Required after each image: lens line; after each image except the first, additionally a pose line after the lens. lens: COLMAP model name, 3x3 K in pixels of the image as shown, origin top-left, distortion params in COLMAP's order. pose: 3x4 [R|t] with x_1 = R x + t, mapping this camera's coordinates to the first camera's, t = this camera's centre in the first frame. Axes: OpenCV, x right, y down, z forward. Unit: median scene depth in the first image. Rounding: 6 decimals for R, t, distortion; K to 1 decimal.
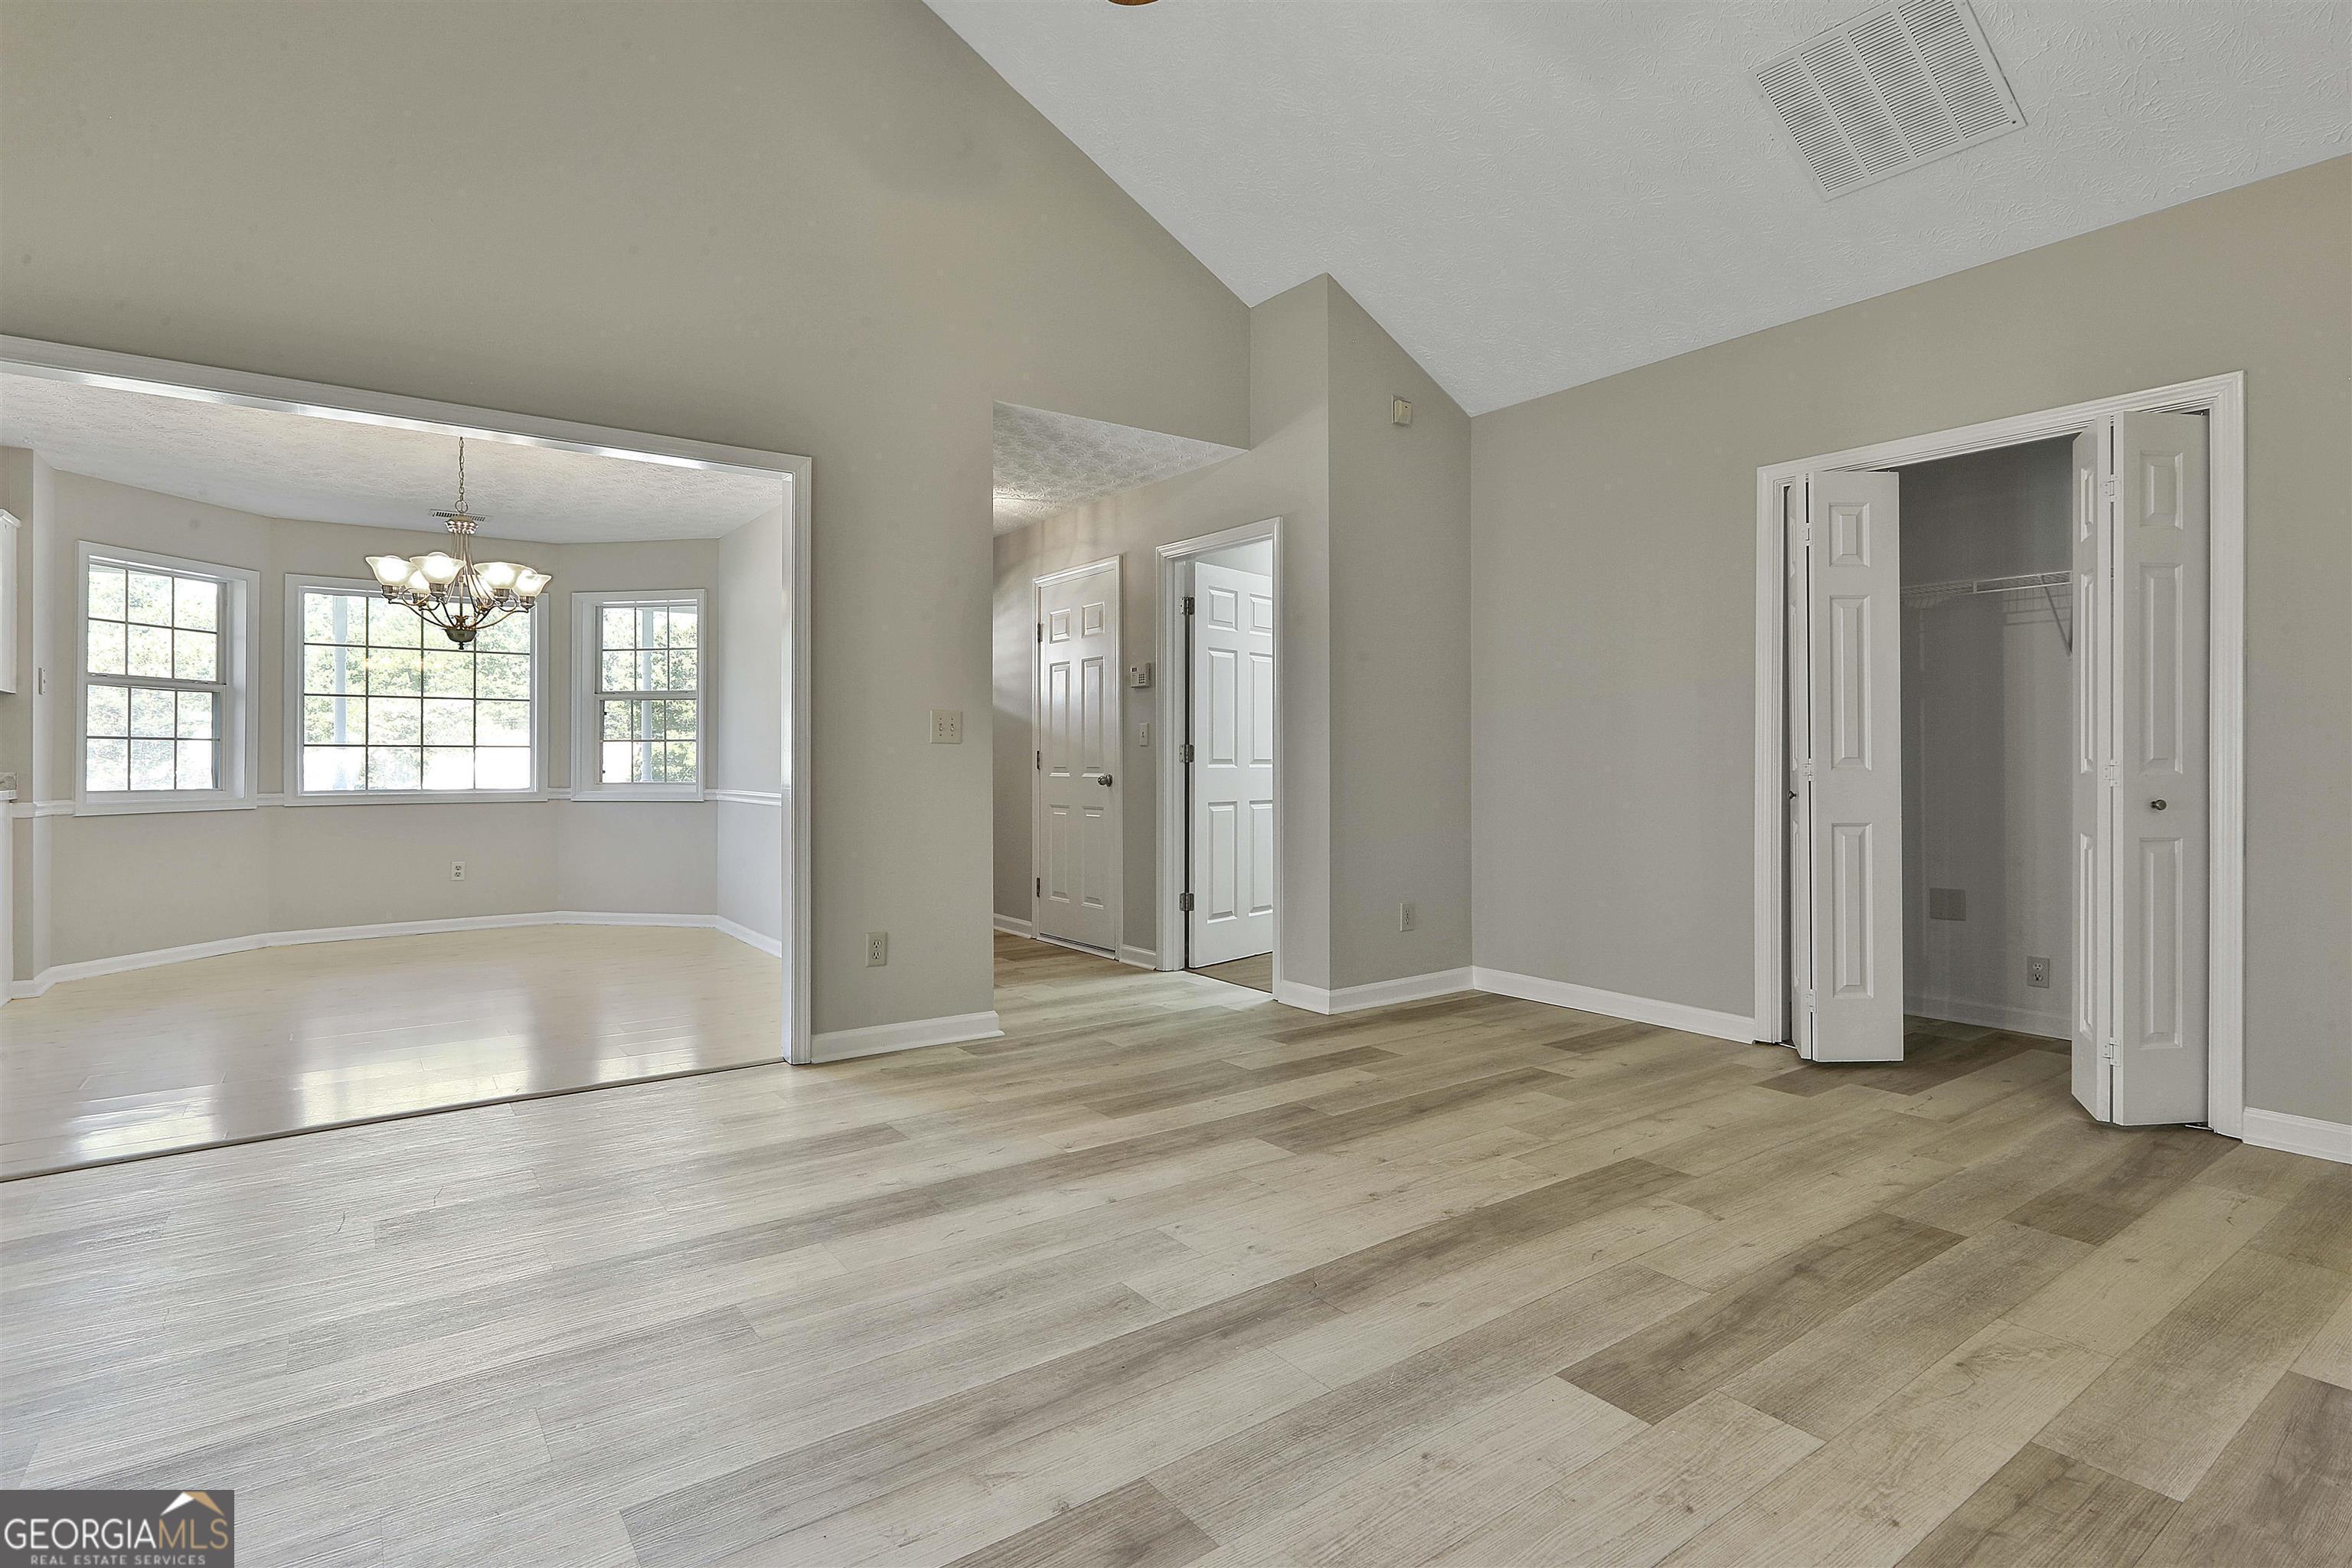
lens RADIAL K [[1155.8, 0, 1172.8], [0, 1155.8, 767.3], [0, 0, 1]] dist [-0.000179, 0.000649]
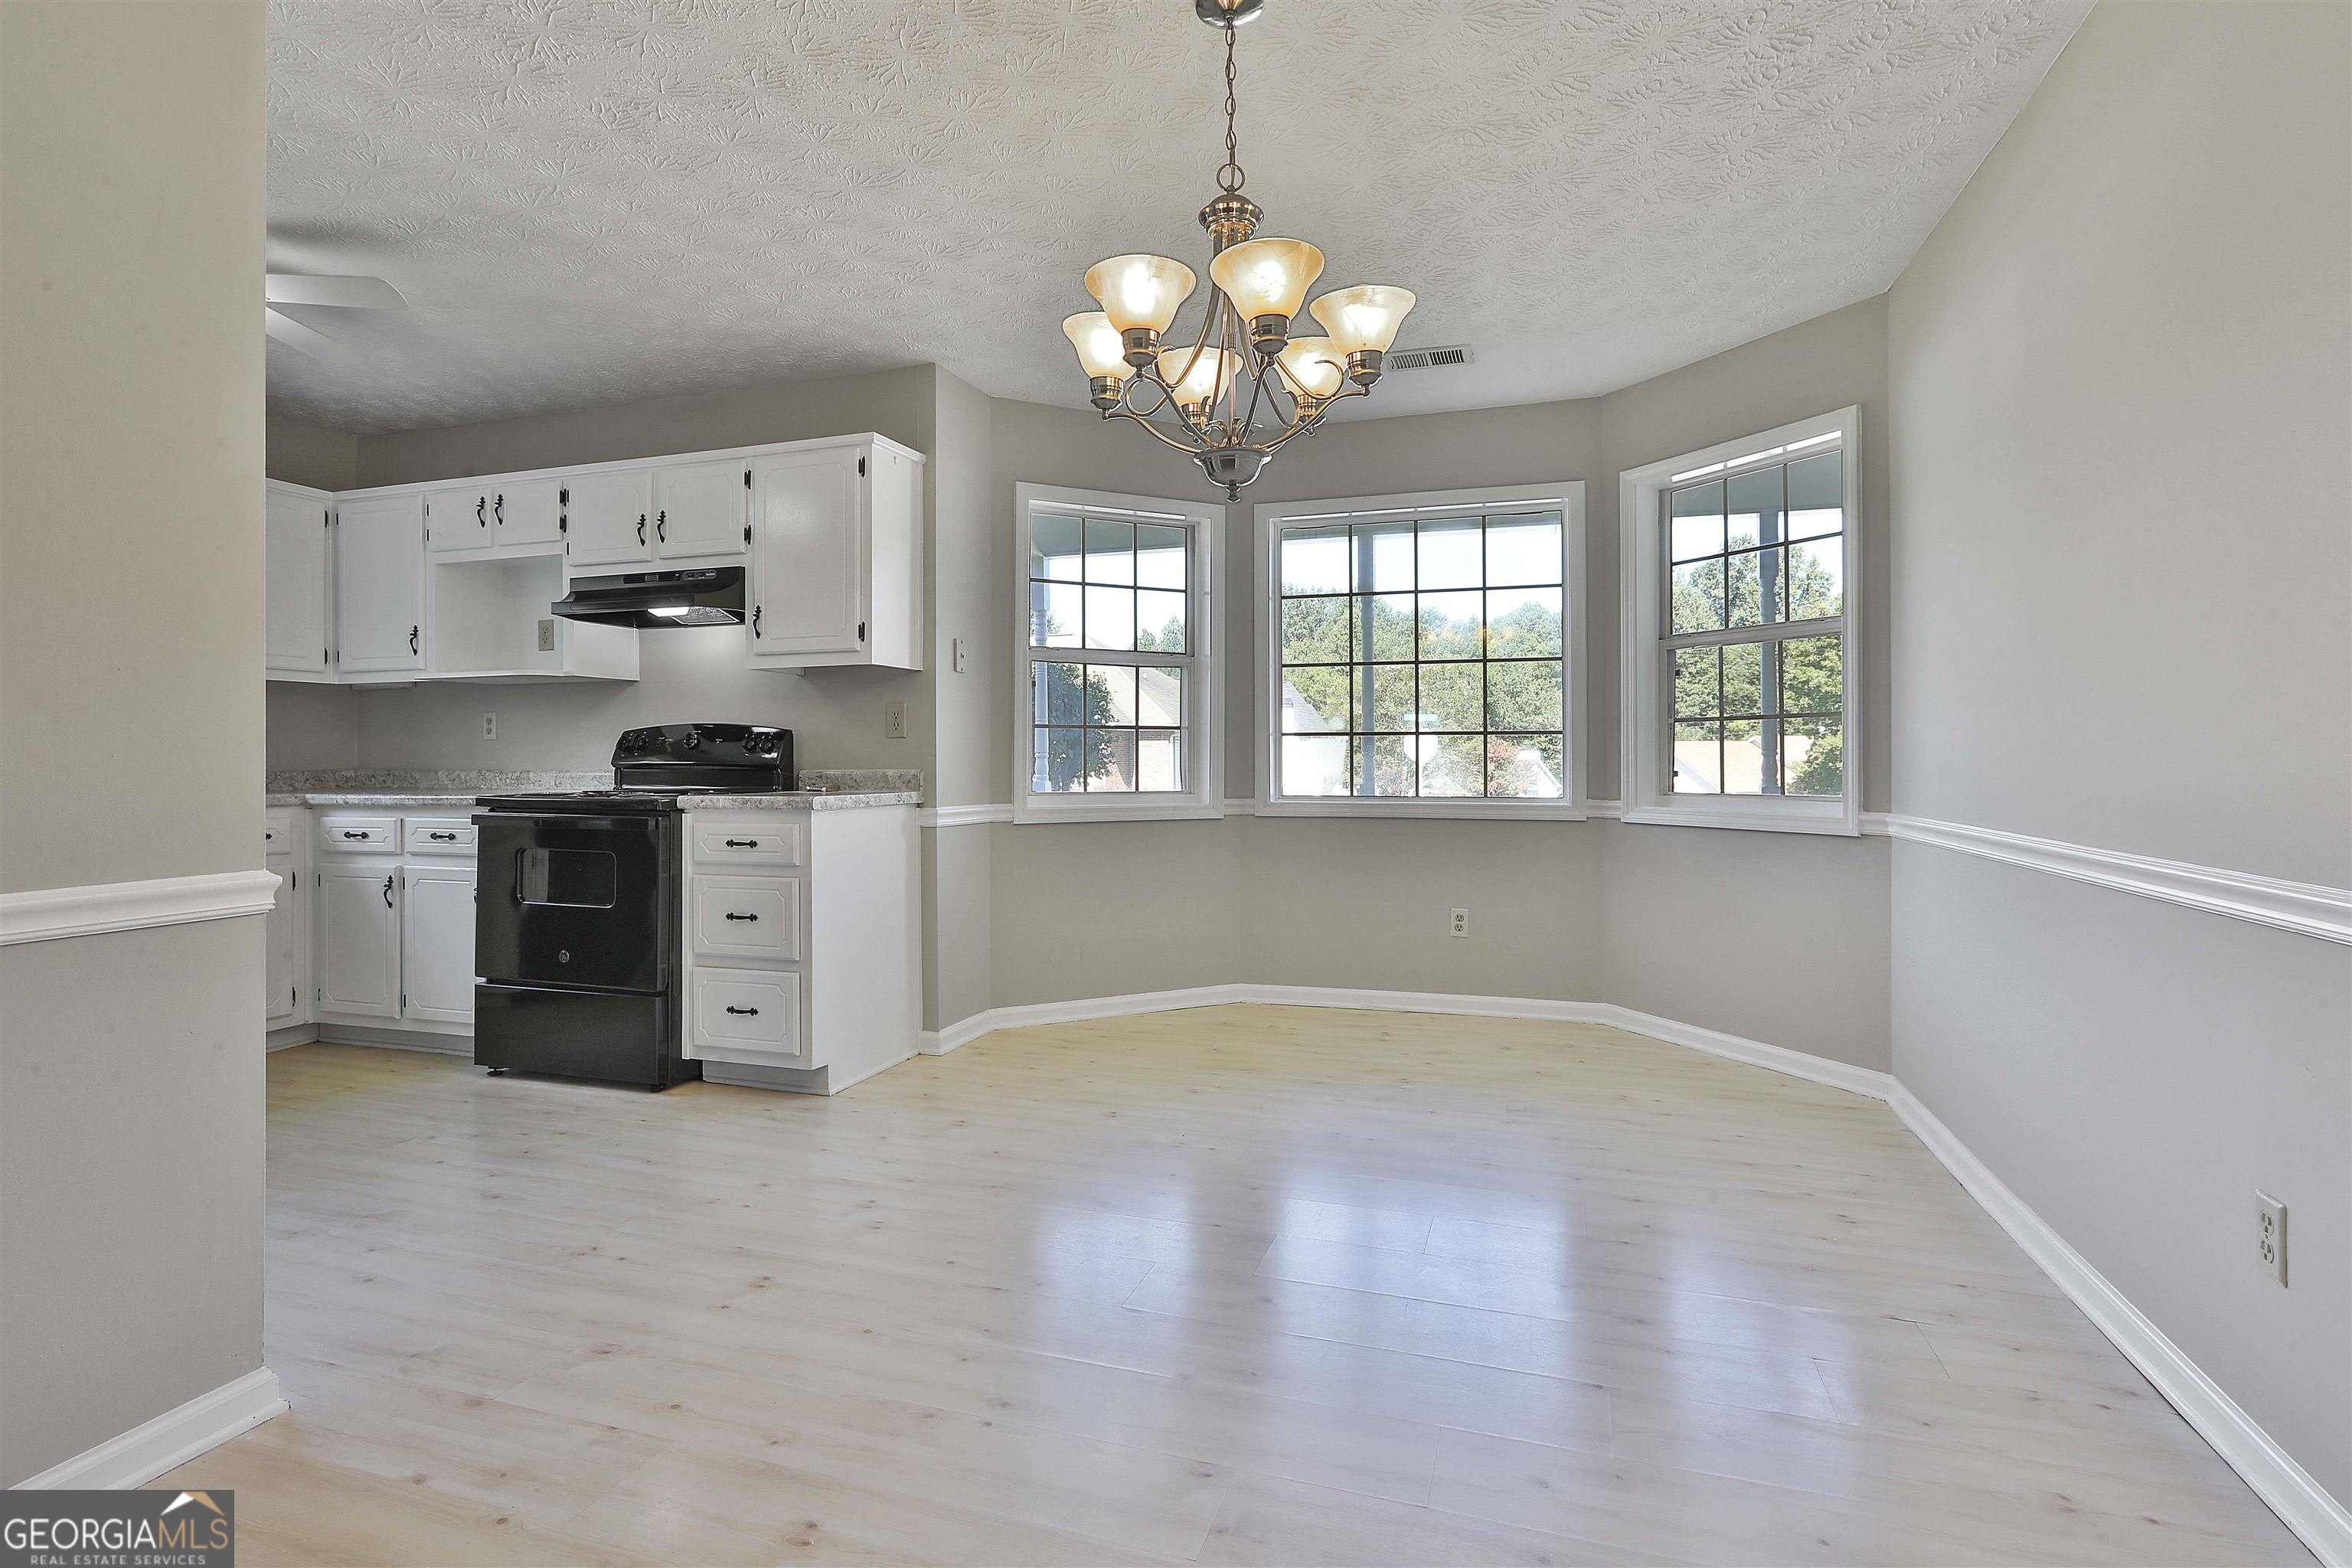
lens RADIAL K [[1139.5, 0, 1175.3], [0, 1139.5, 753.8], [0, 0, 1]] dist [-0.000511, 0.001088]
pose [[0.584004, -0.003872, -0.811741, -0.418176], [-0.003521, 0.999967, -0.007303, -0.002267], [0.811743, 0.007123, 0.583971, 1.097944]]
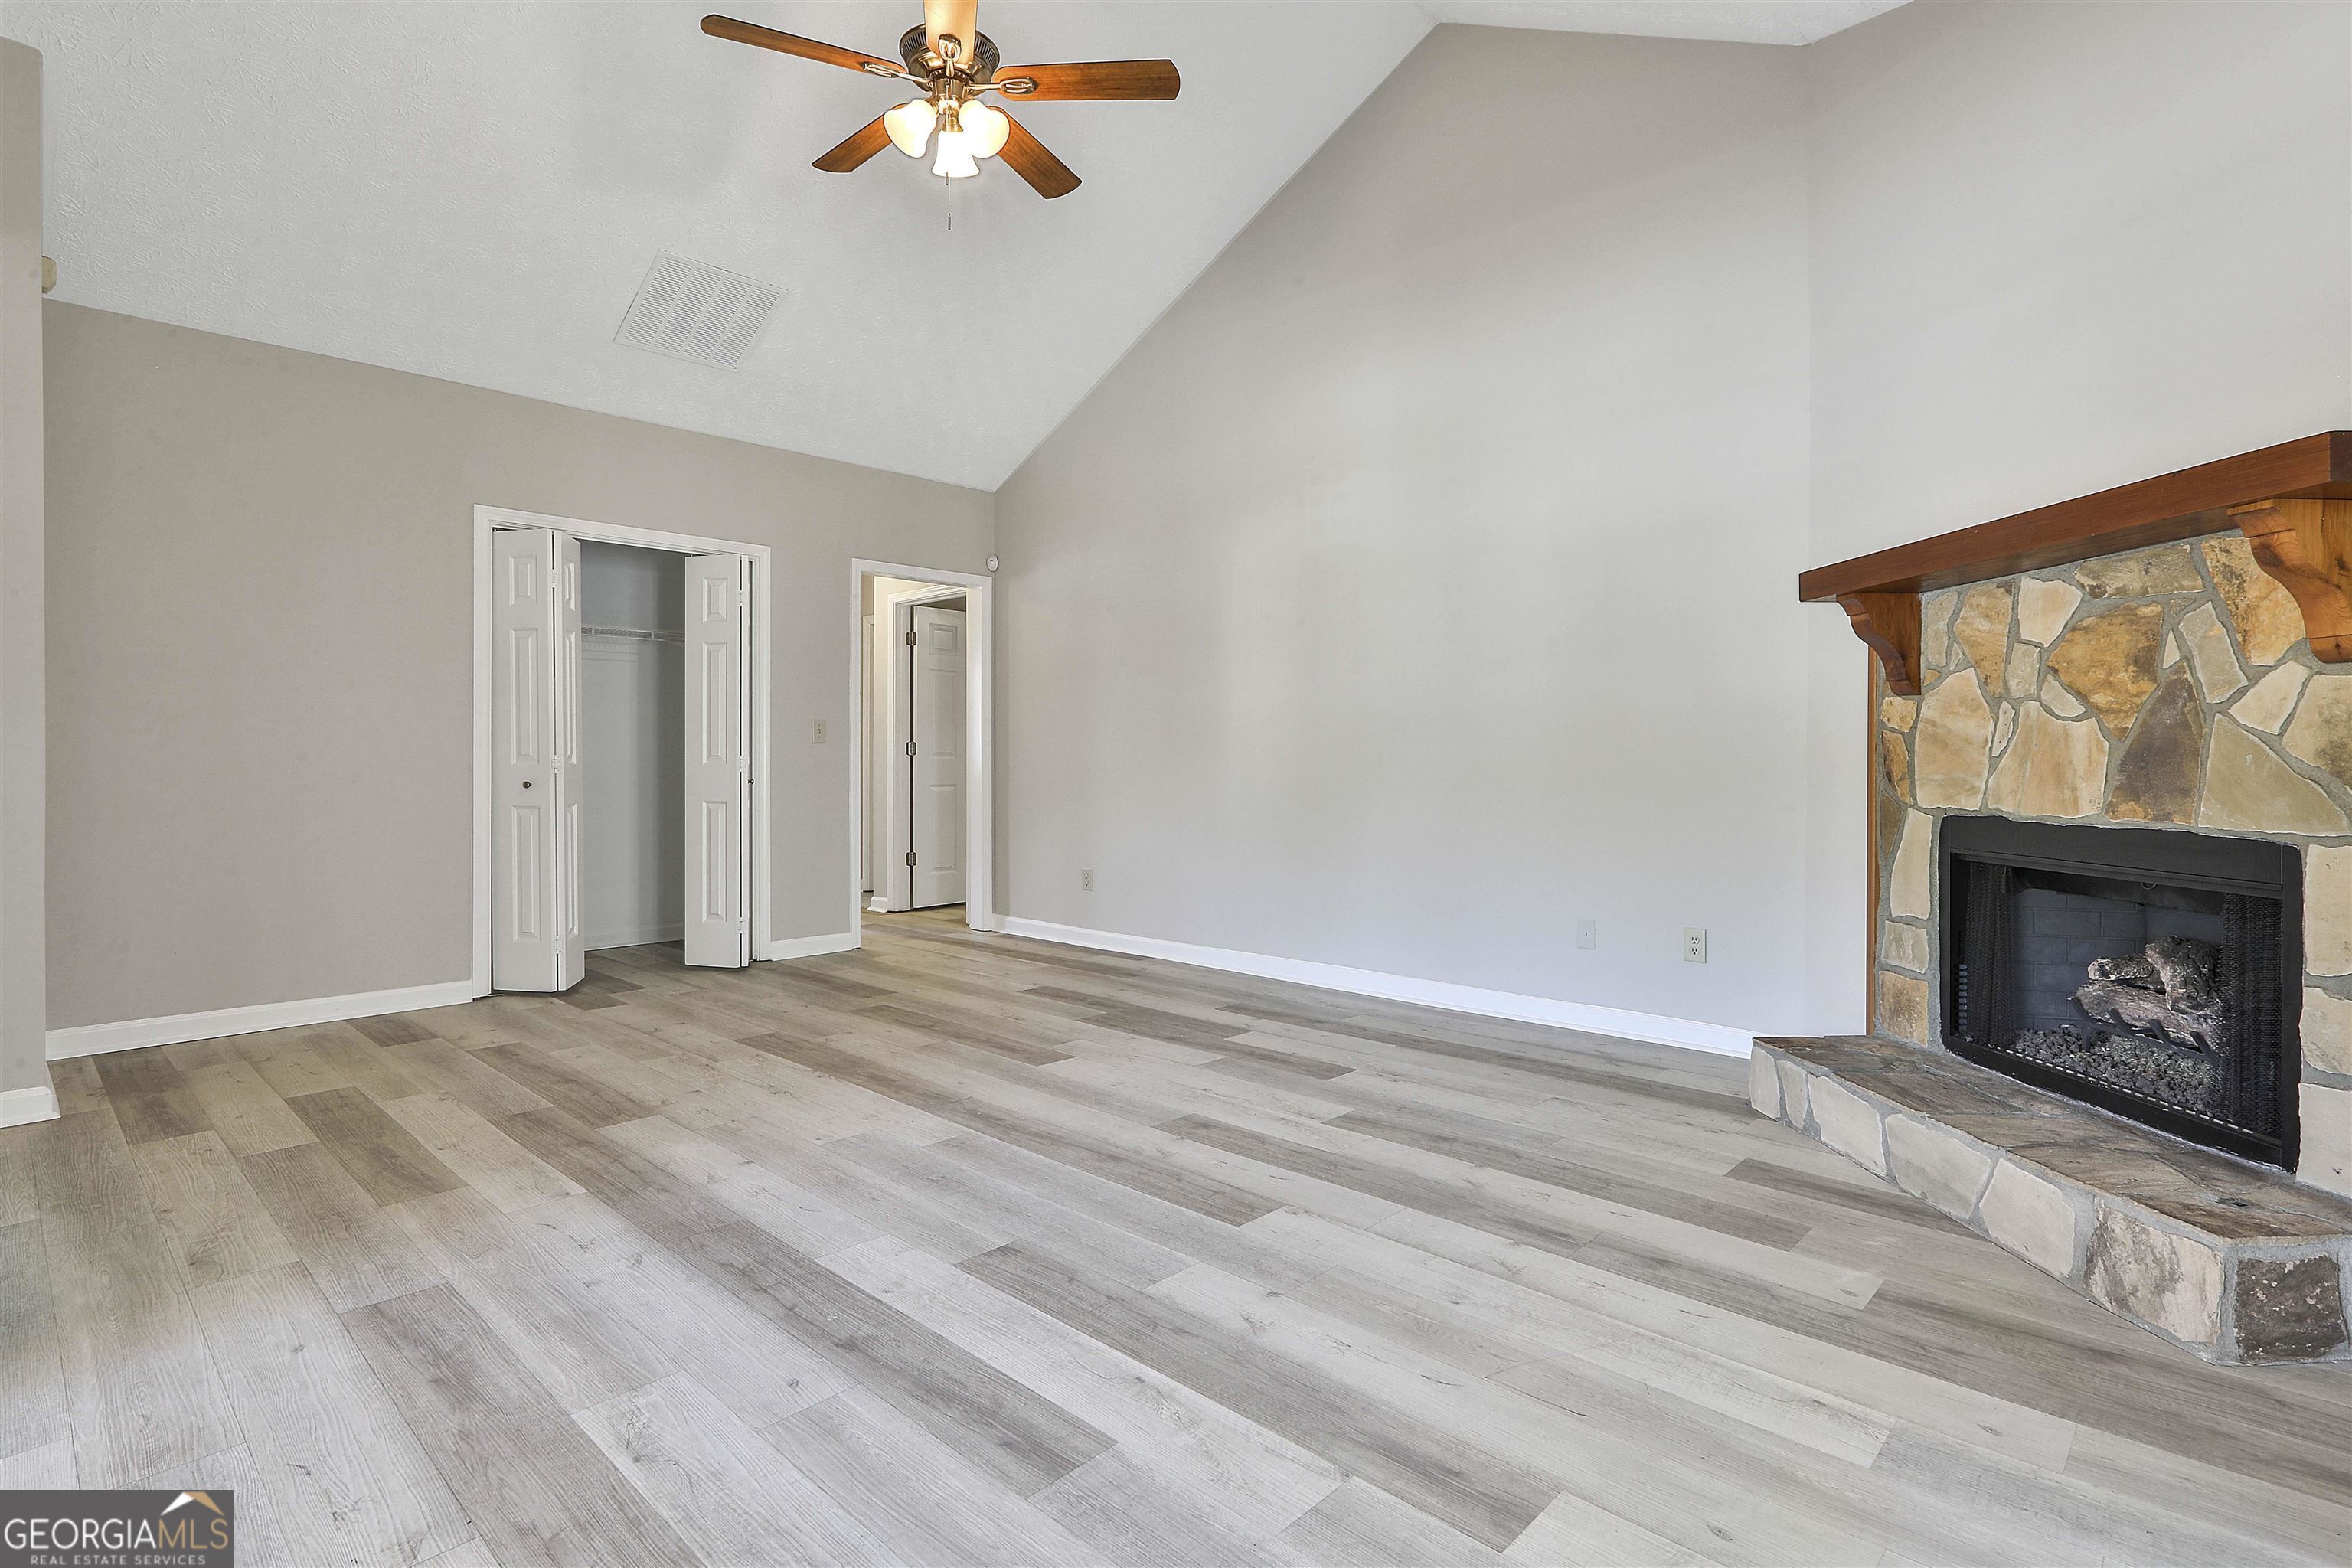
lens RADIAL K [[1155.8, 0, 1172.8], [0, 1155.8, 767.3], [0, 0, 1]] dist [-0.000179, 0.000649]
pose [[-0.180115, -0.006739, 0.983622, -1.010026], [0.006748, 0.999945, 0.008086, 0.001016], [-0.983622, 0.008094, -0.180060, 0.687877]]
